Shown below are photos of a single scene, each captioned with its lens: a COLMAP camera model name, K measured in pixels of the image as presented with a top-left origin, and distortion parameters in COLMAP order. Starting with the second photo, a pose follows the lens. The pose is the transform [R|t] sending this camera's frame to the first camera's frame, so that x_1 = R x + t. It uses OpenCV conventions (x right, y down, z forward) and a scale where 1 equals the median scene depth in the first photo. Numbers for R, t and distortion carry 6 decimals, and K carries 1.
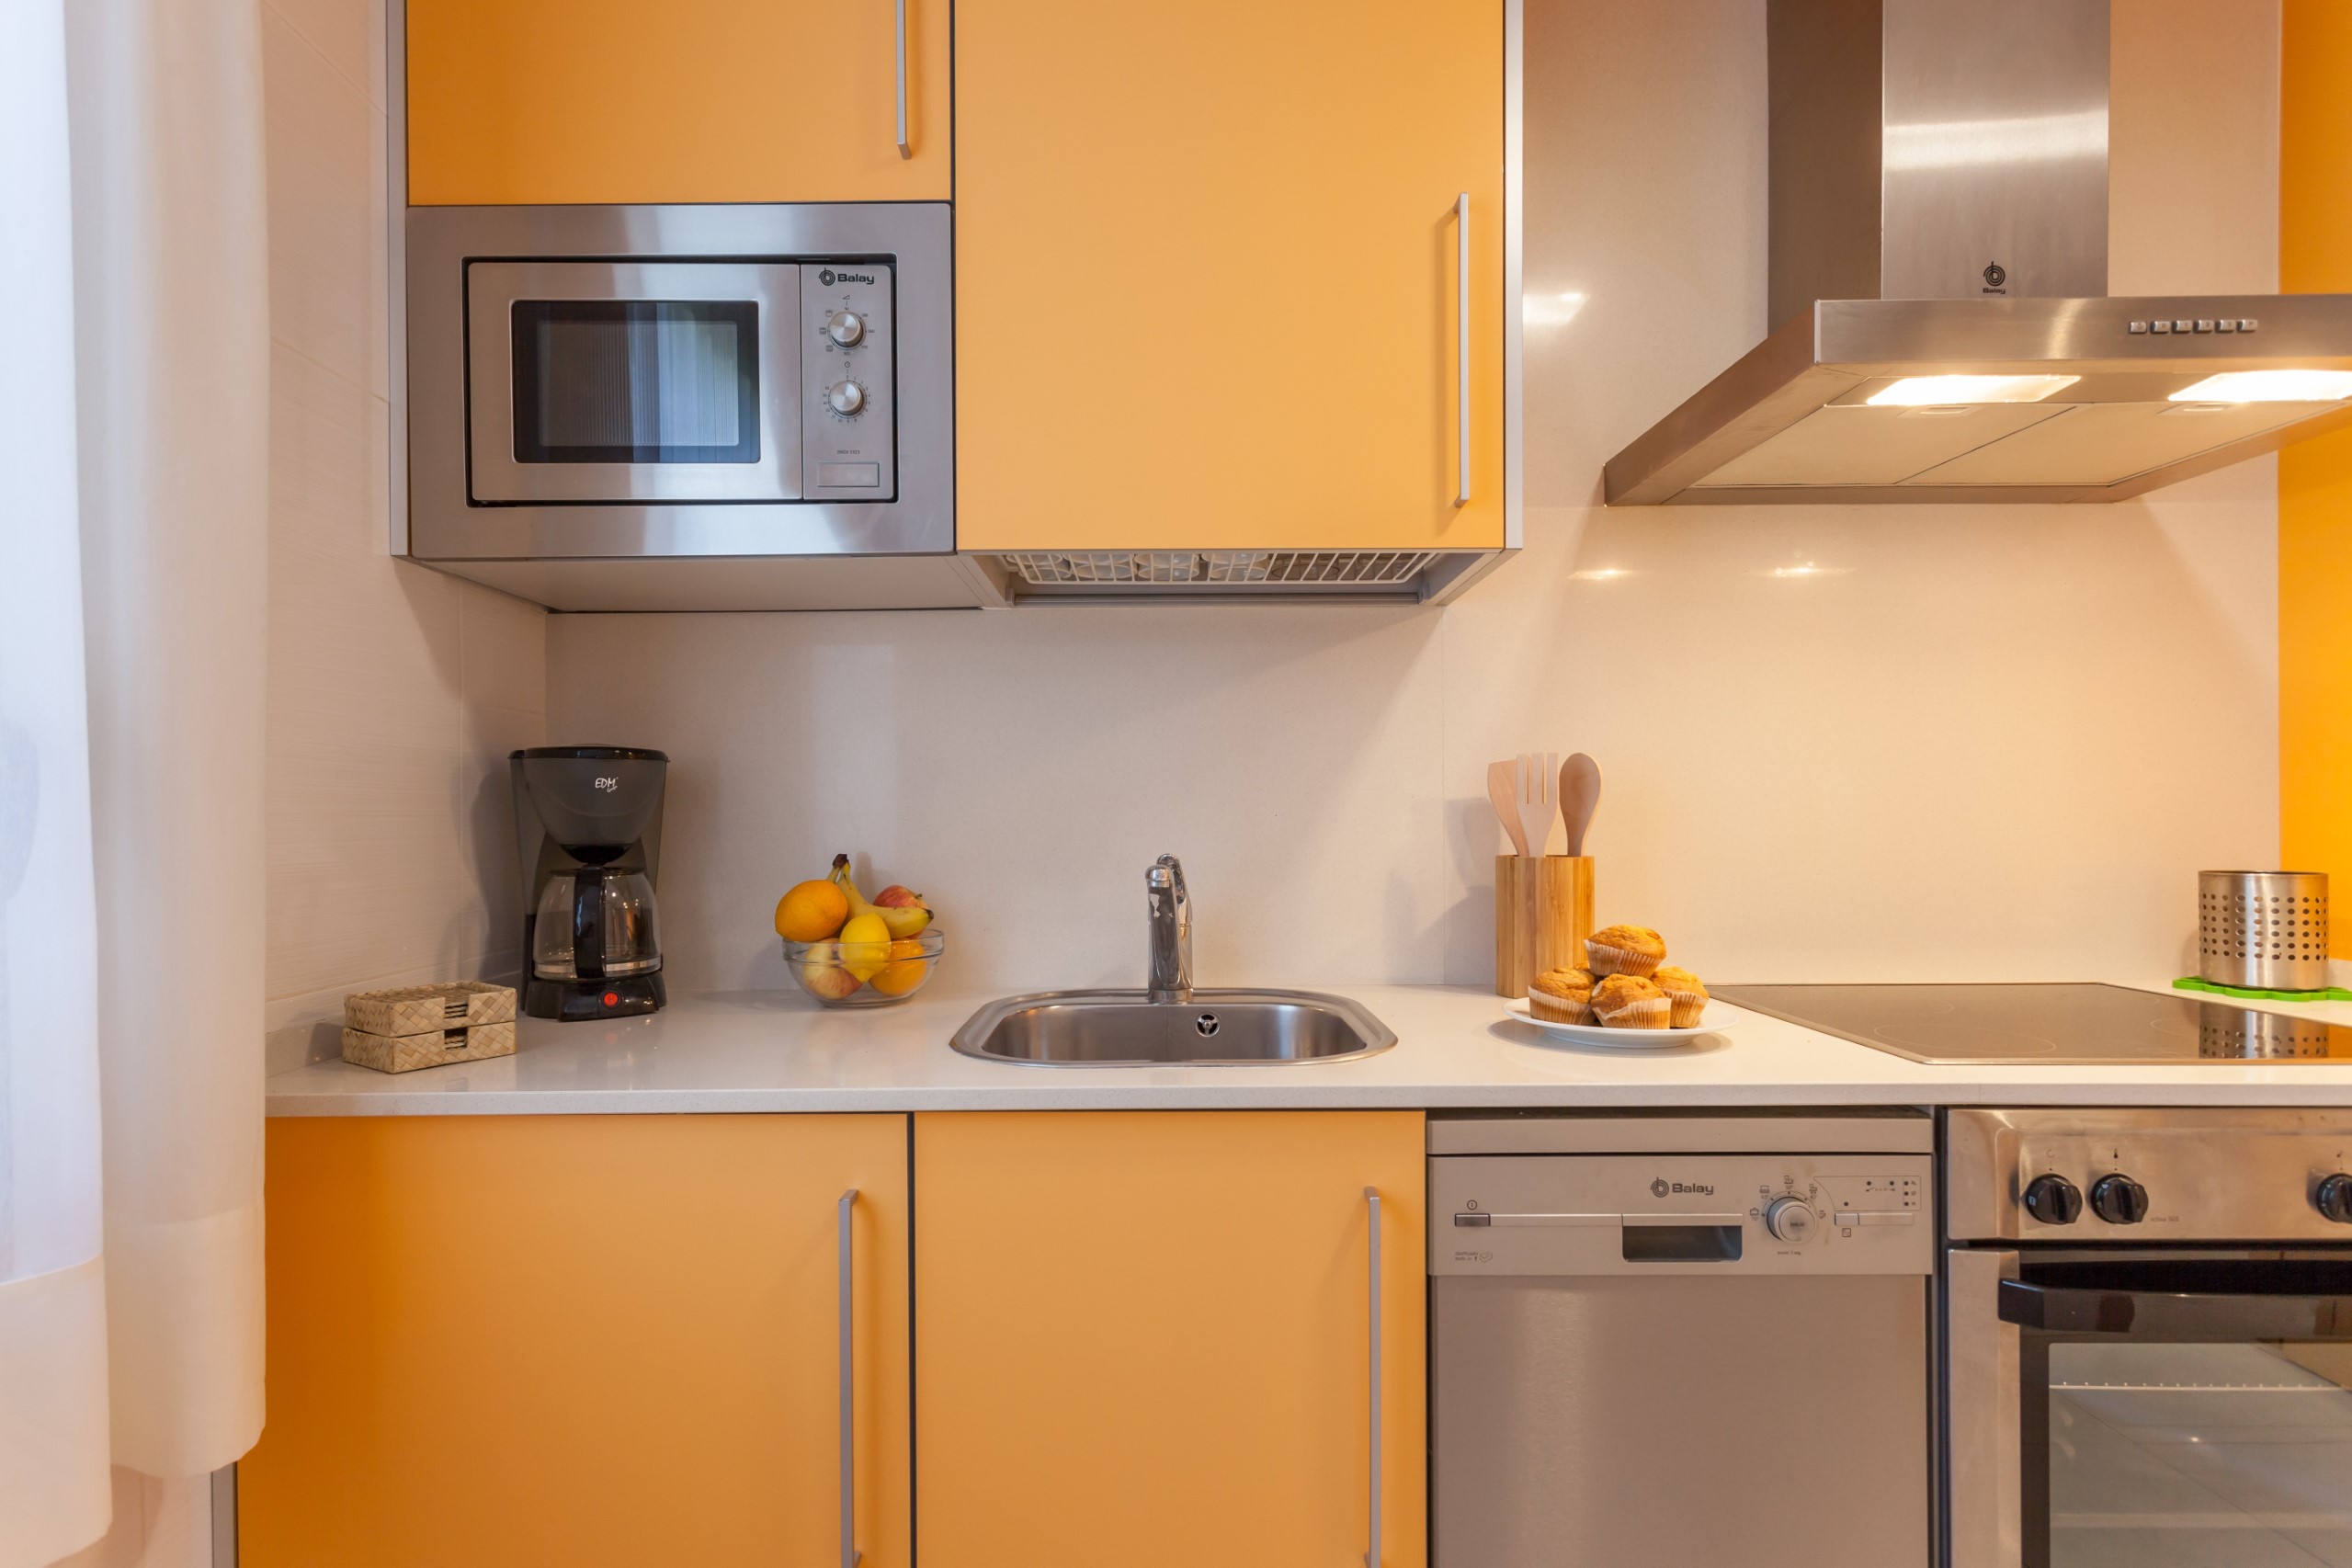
lens RADIAL K [[1142.3, 0, 1171.3], [0, 1142.3, 824.7], [0, 0, 1]] dist [0.003278, 0.001047]
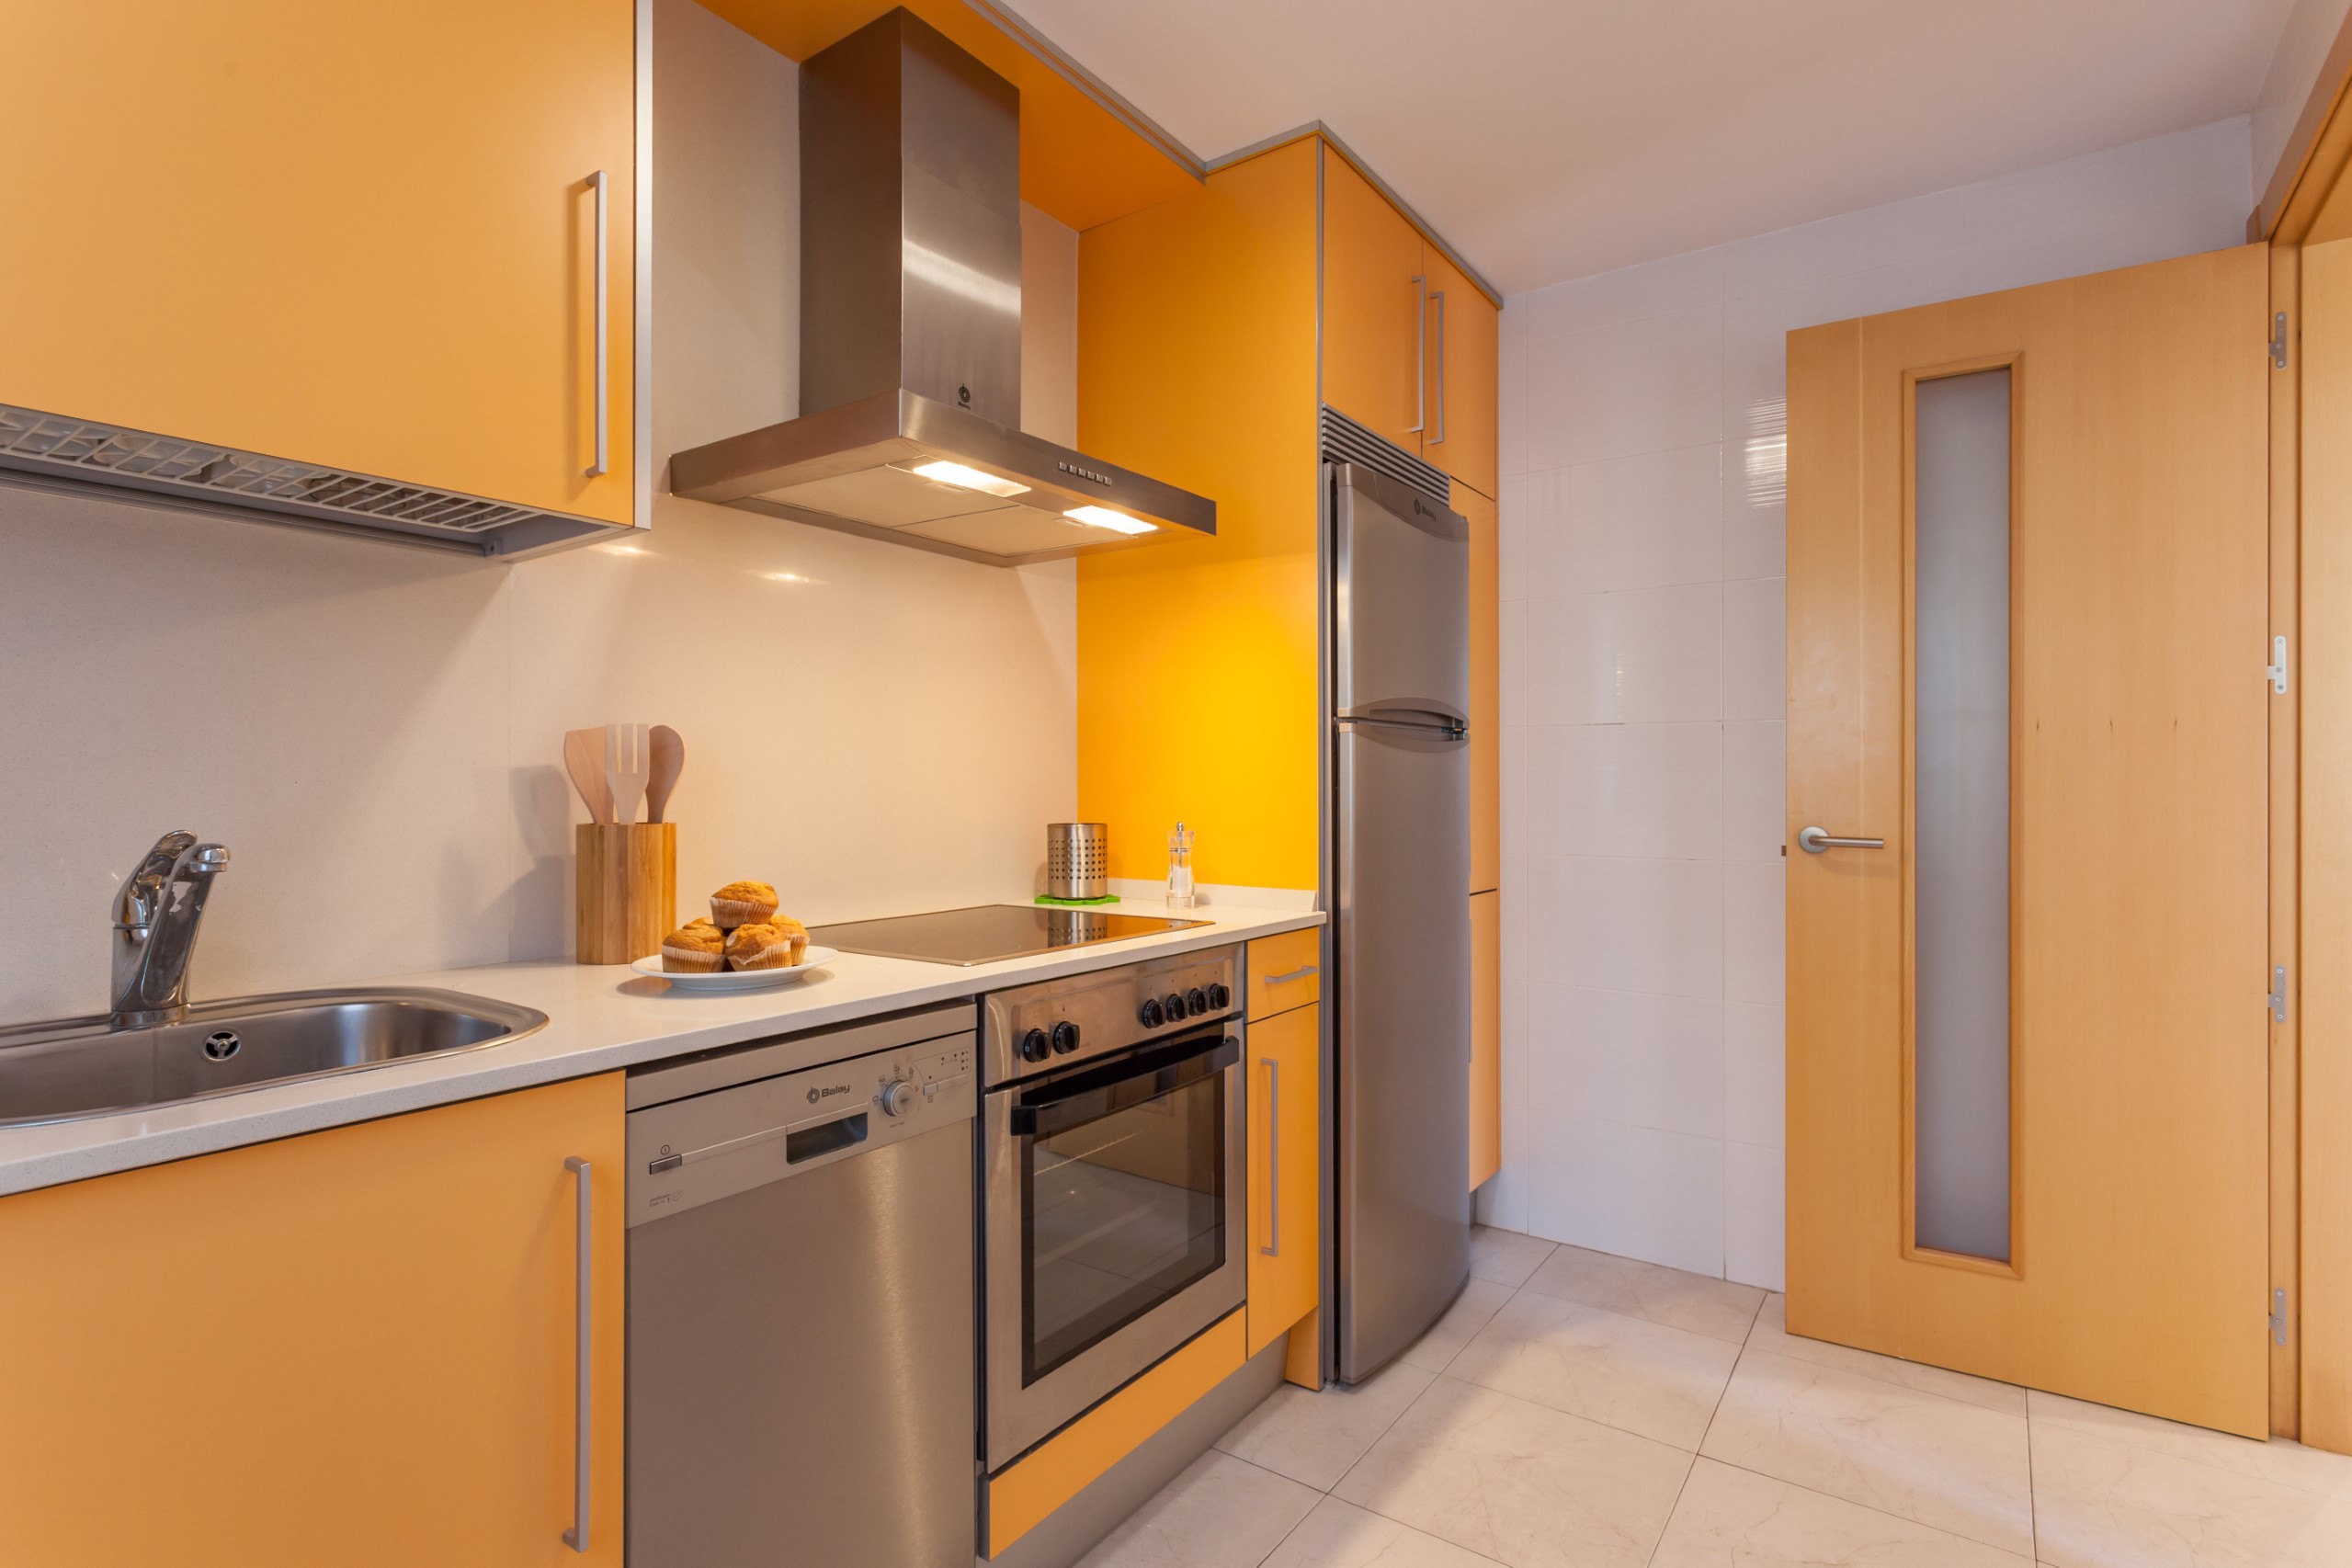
lens RADIAL K [[1165.2, 0, 1164.2], [0, 1165.2, 789.2], [0, 0, 1]] dist [0.001681, 0.000766]
pose [[0.578431, 0.002400, 0.815728, -0.304824], [0.003396, 0.999980, -0.005351, 0.004339], [-0.815724, 0.005865, 0.578411, -0.005168]]
